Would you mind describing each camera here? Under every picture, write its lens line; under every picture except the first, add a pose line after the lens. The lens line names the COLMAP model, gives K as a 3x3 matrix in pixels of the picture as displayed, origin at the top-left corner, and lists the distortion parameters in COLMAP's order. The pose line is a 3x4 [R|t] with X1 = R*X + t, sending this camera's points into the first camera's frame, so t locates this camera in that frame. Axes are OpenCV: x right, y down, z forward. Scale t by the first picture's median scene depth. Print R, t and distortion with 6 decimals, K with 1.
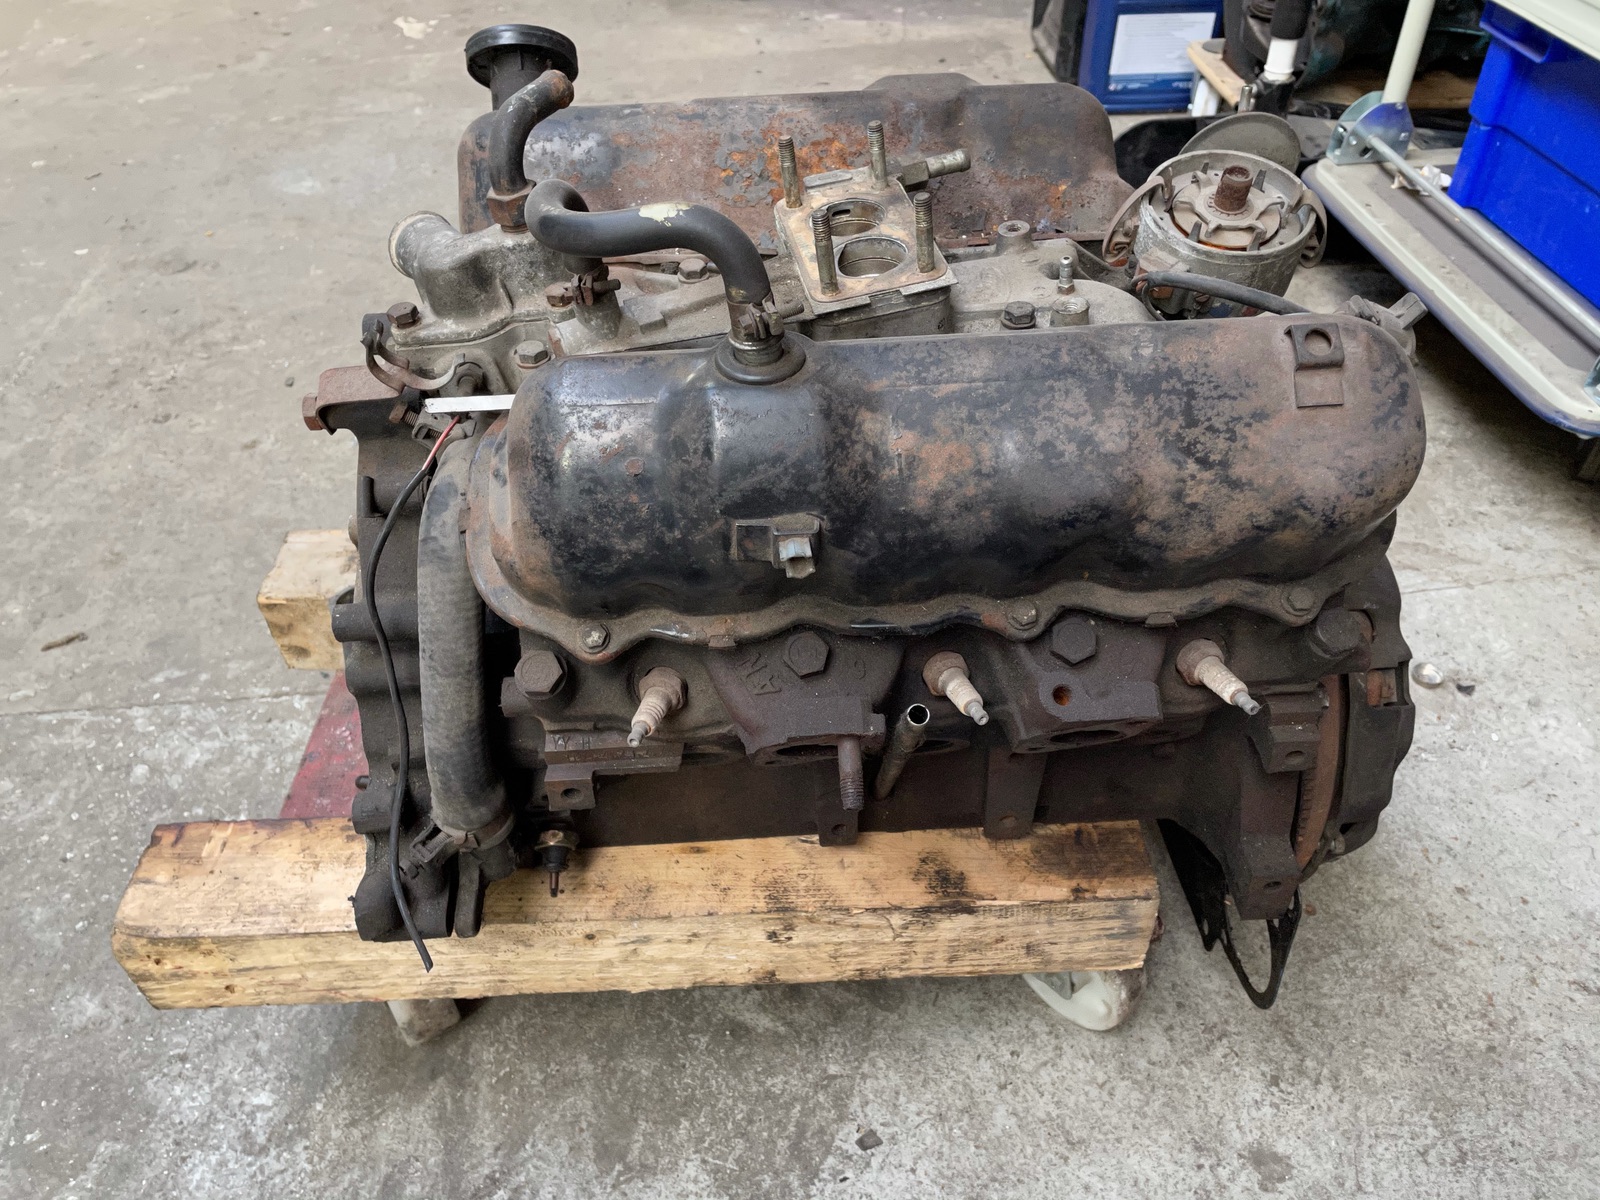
lens RADIAL K [[1219.1, 0, 791.4], [0, 1219.1, 592.9], [0, 0, 1]] dist [0.020320, -0.054474]
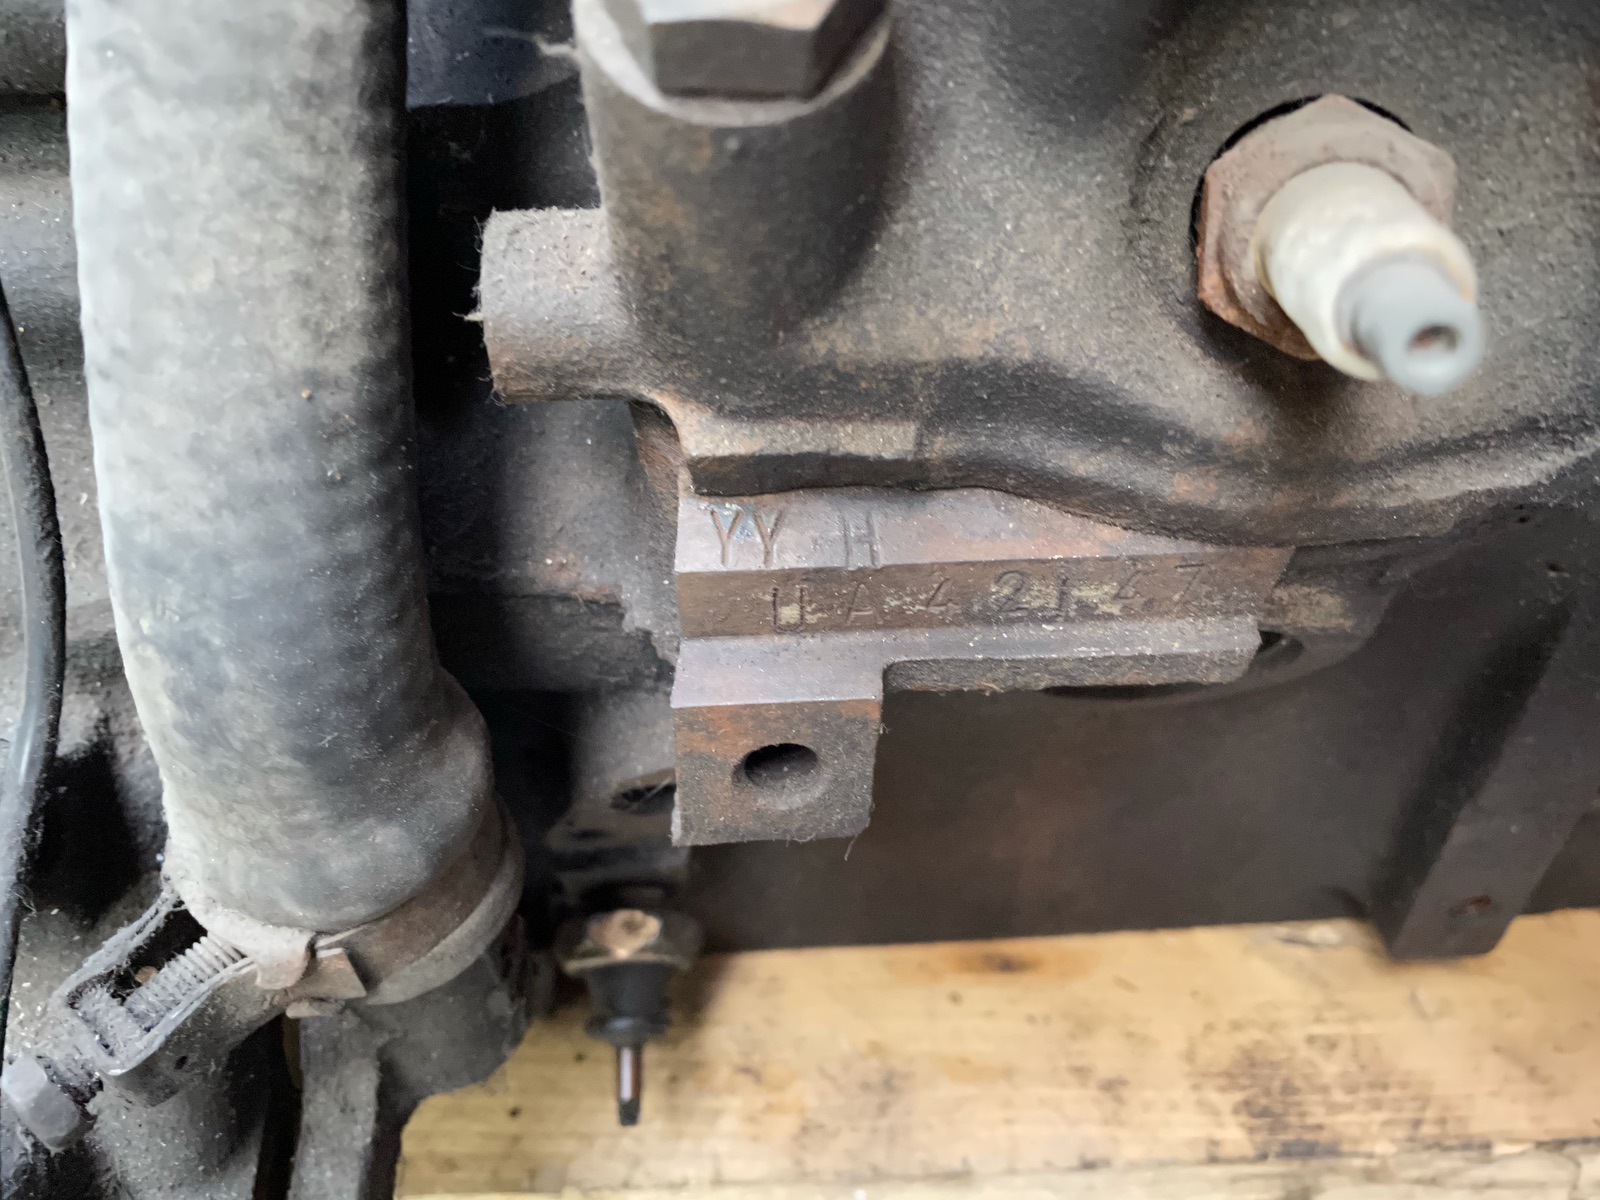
lens RADIAL K [[1219.1, 0, 805.4], [0, 1219.1, 602.6], [0, 0, 1]] dist [0.020320, -0.054474]
pose [[0.999160, 0.013100, 0.038835, -0.169549], [-0.011736, 0.999313, -0.035166, 0.129684], [-0.039269, 0.034681, 0.998627, 0.707083]]
